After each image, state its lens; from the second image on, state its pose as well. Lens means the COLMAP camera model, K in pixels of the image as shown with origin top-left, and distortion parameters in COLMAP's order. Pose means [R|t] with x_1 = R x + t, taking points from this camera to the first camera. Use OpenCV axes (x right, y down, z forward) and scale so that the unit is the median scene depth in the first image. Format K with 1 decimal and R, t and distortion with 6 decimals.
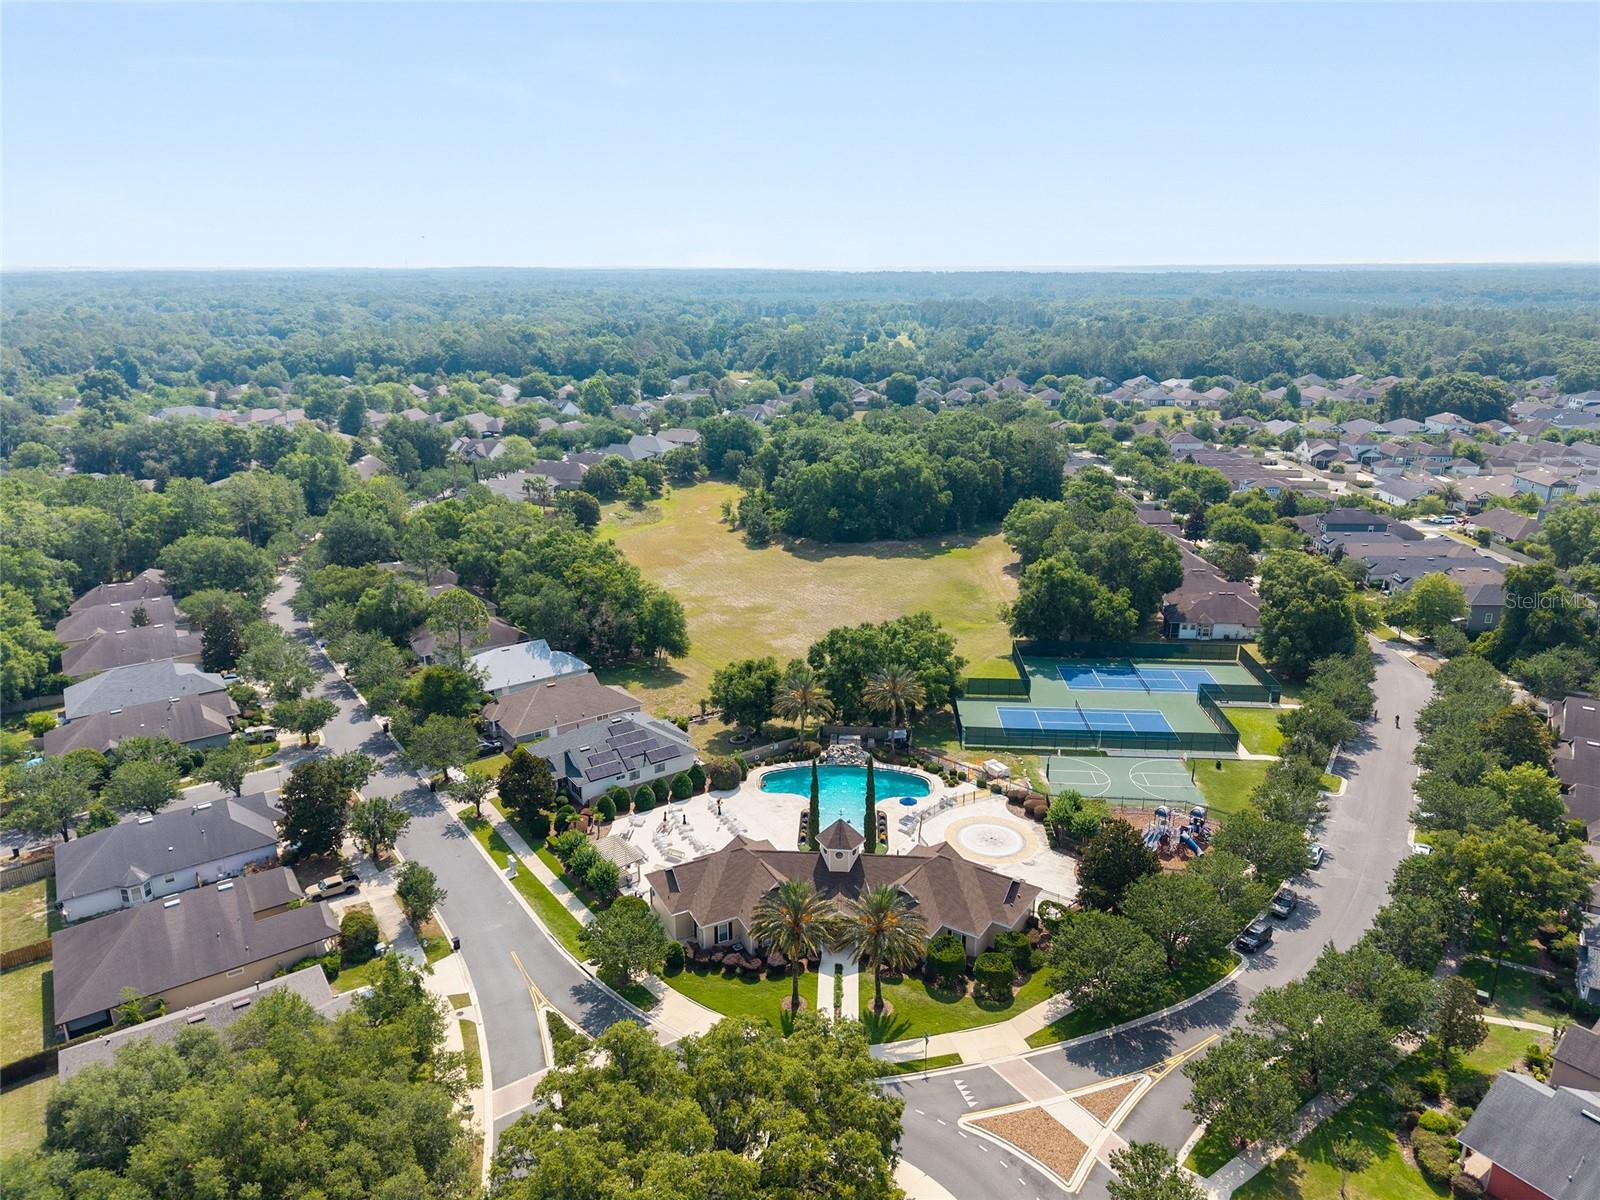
lens RADIAL K [[1061.2, 0, 788.5], [0, 1061.2, 604.2], [0, 0, 1]] dist [0.052153, -0.057701]
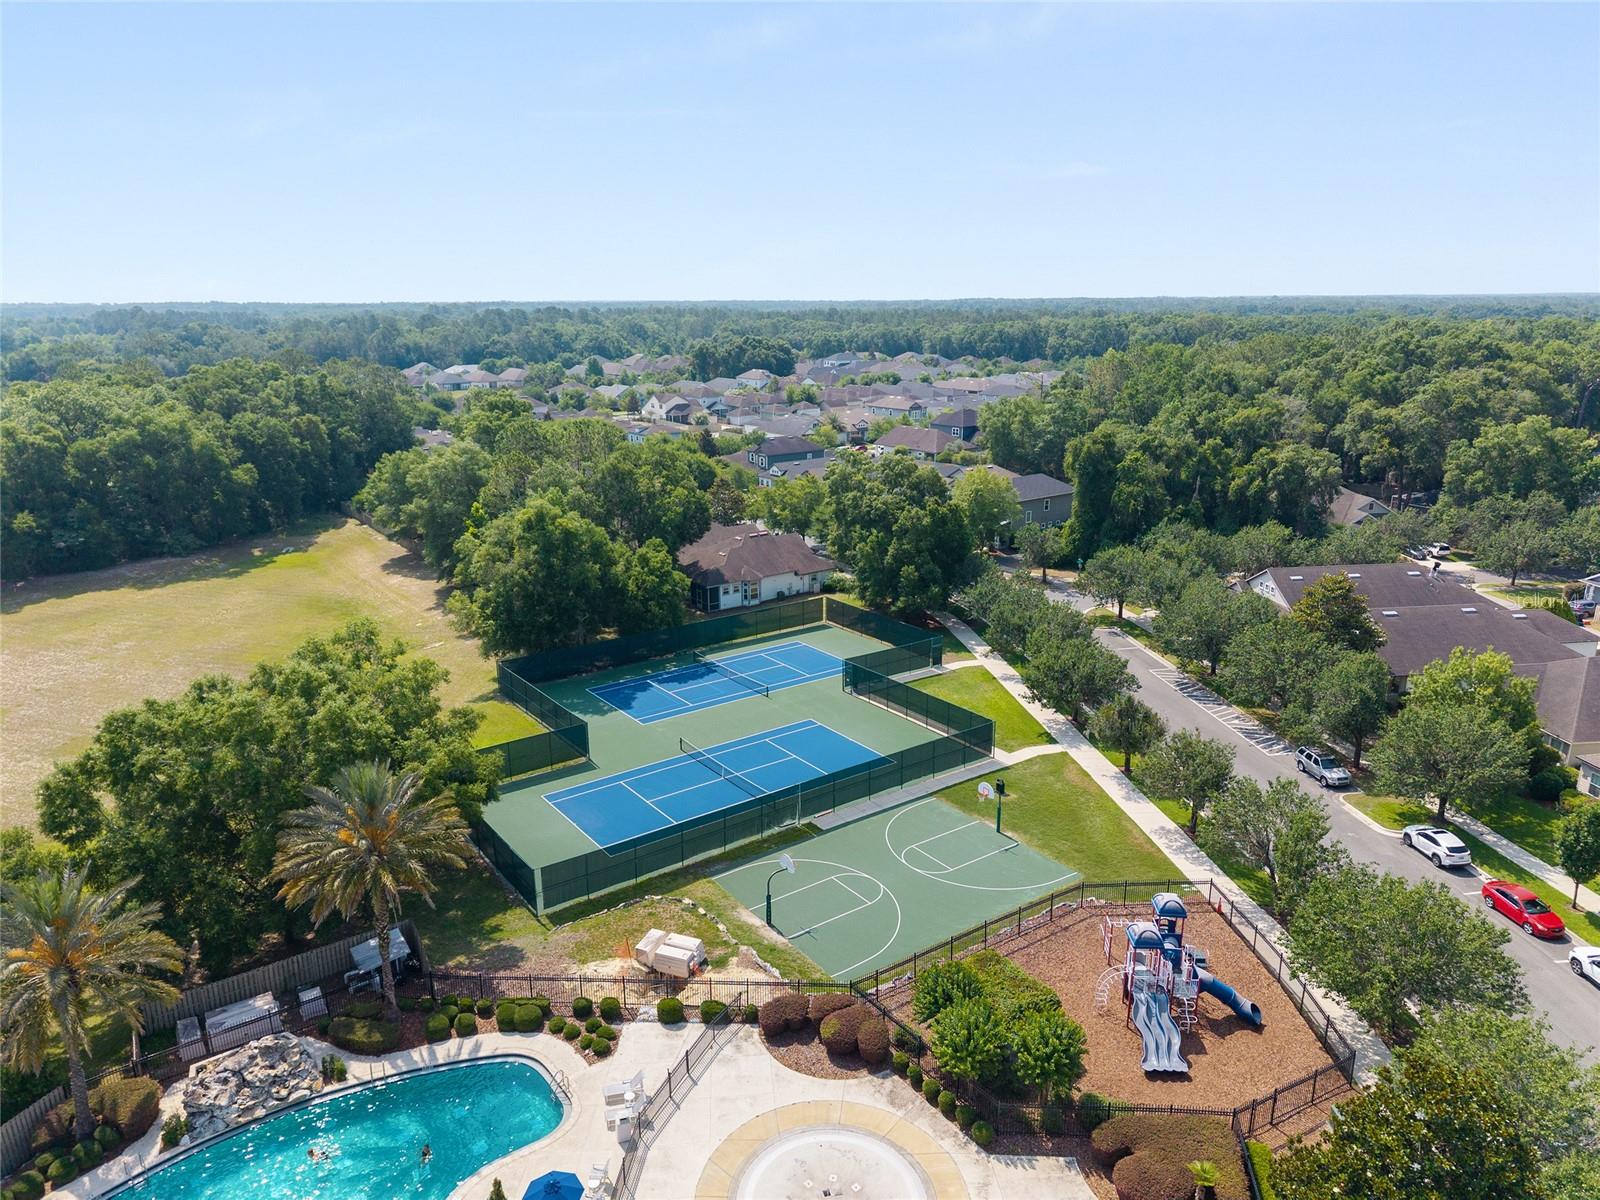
lens RADIAL K [[1061.2, 0, 788.5], [0, 1061.2, 604.2], [0, 0, 1]] dist [0.052153, -0.057701]
pose [[0.773508, -0.174913, 0.609173, 0.006038], [0.195125, 0.980200, 0.033683, 0.018481], [-0.603003, 0.092811, 0.792322, 0.573603]]
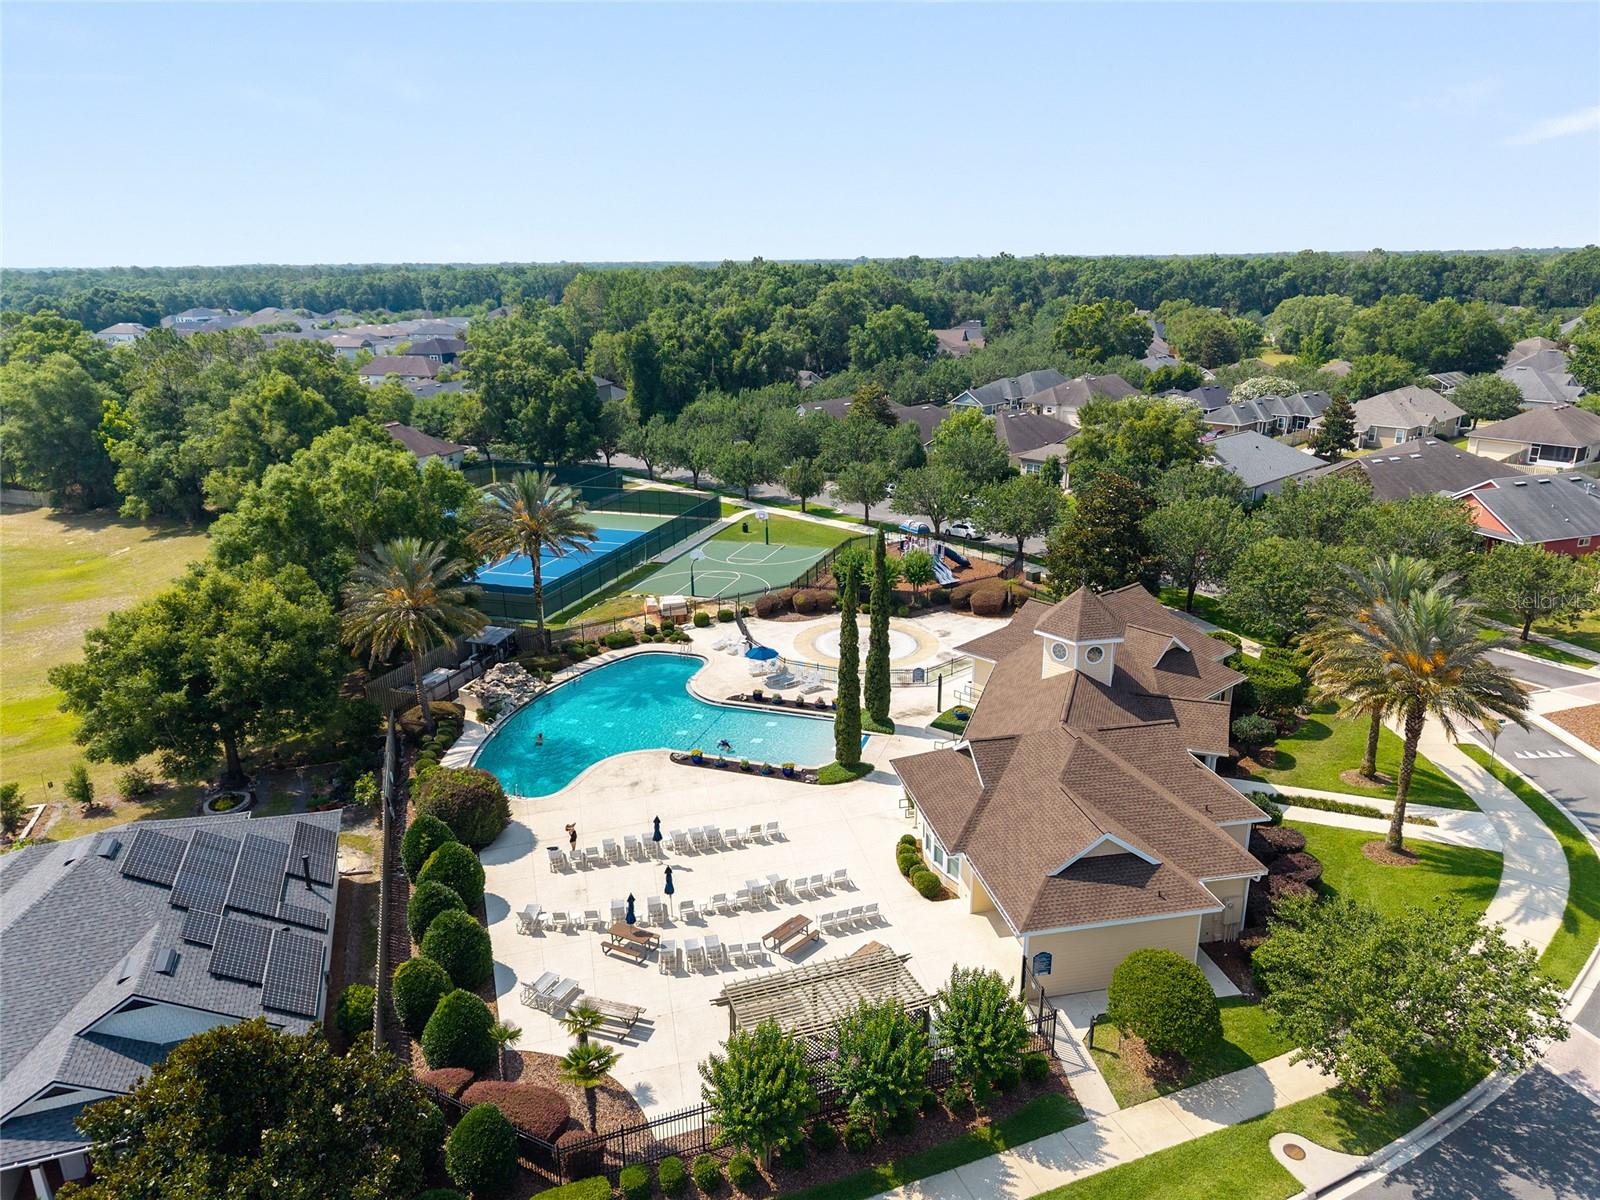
lens RADIAL K [[1061.2, 0, 788.5], [0, 1061.2, 604.2], [0, 0, 1]] dist [0.052153, -0.057701]
pose [[0.262077, -0.294672, 0.918958, -0.312025], [0.303211, 0.929163, 0.211472, 0.040847], [-0.916176, 0.223216, 0.332860, 0.654497]]
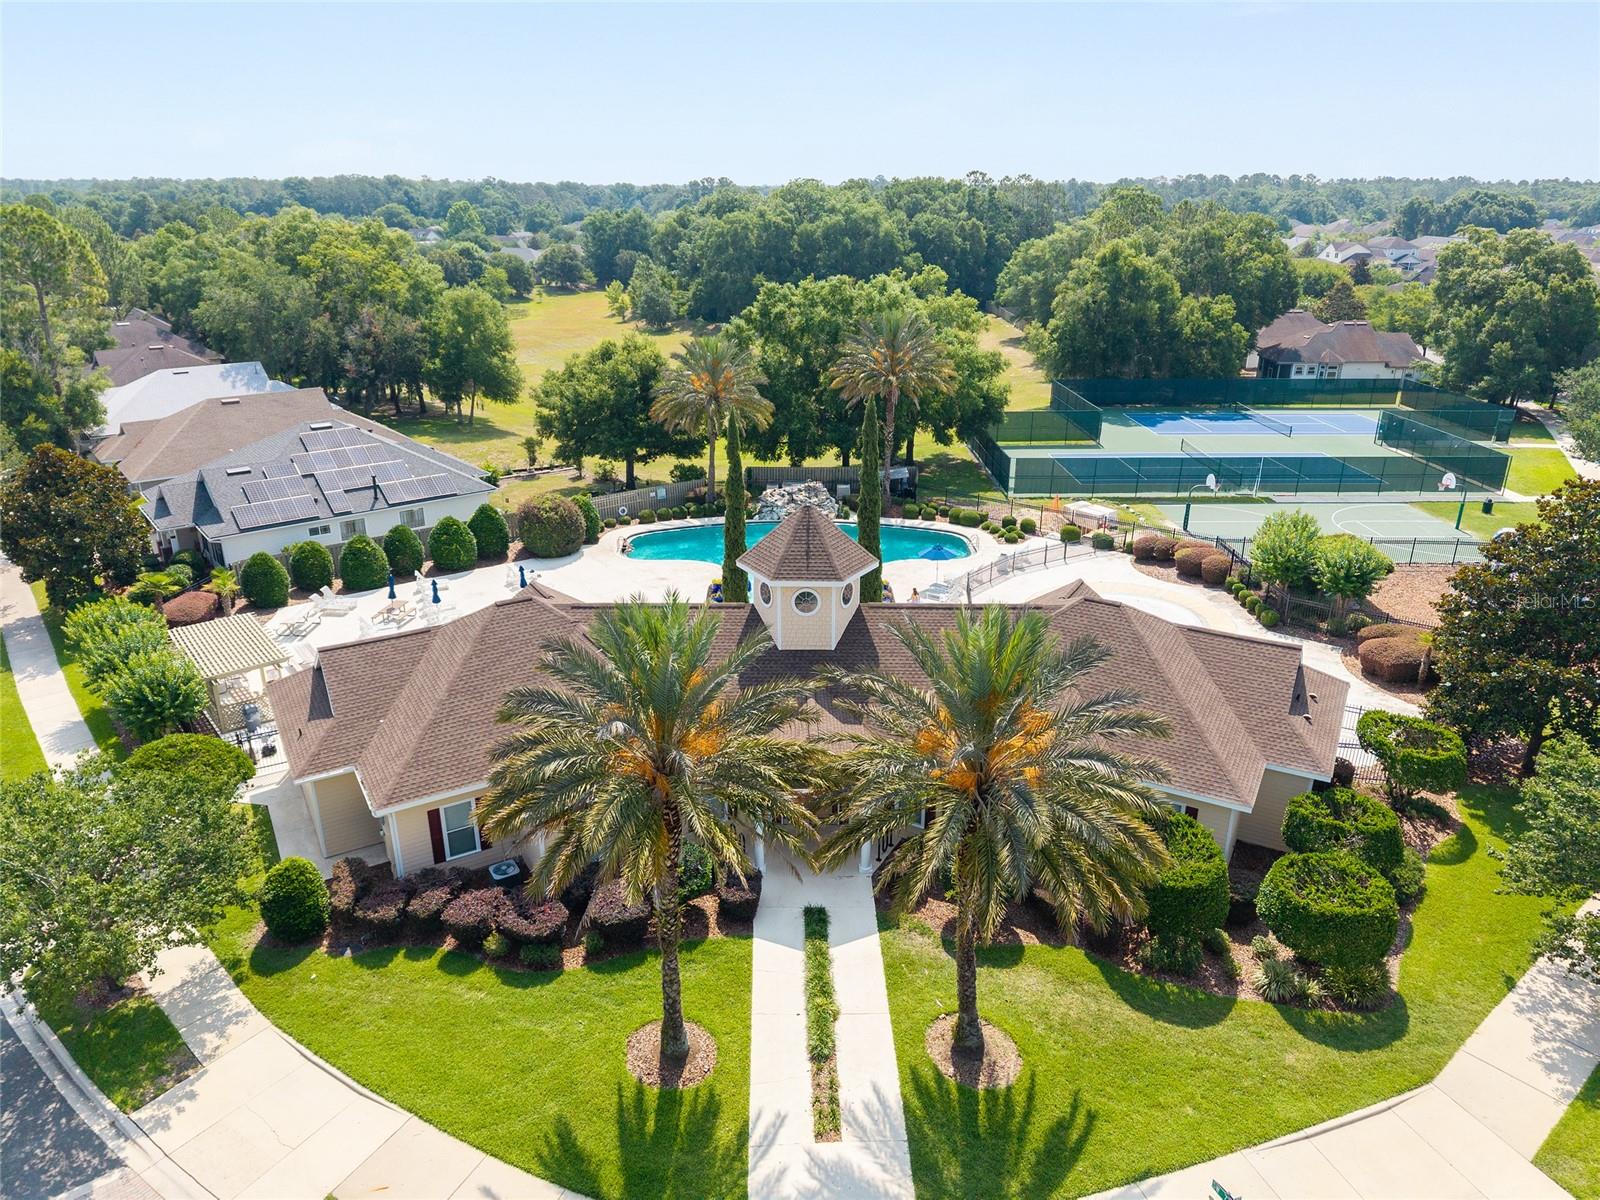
lens RADIAL K [[1068.1, 0, 788.8], [0, 1068.1, 608.3], [0, 0, 1]] dist [0.012470, -0.006311]
pose [[0.997373, -0.022316, 0.068913, 0.012292], [0.017751, 0.997651, 0.066162, 0.145320], [-0.070227, -0.064765, 0.995426, 0.441618]]
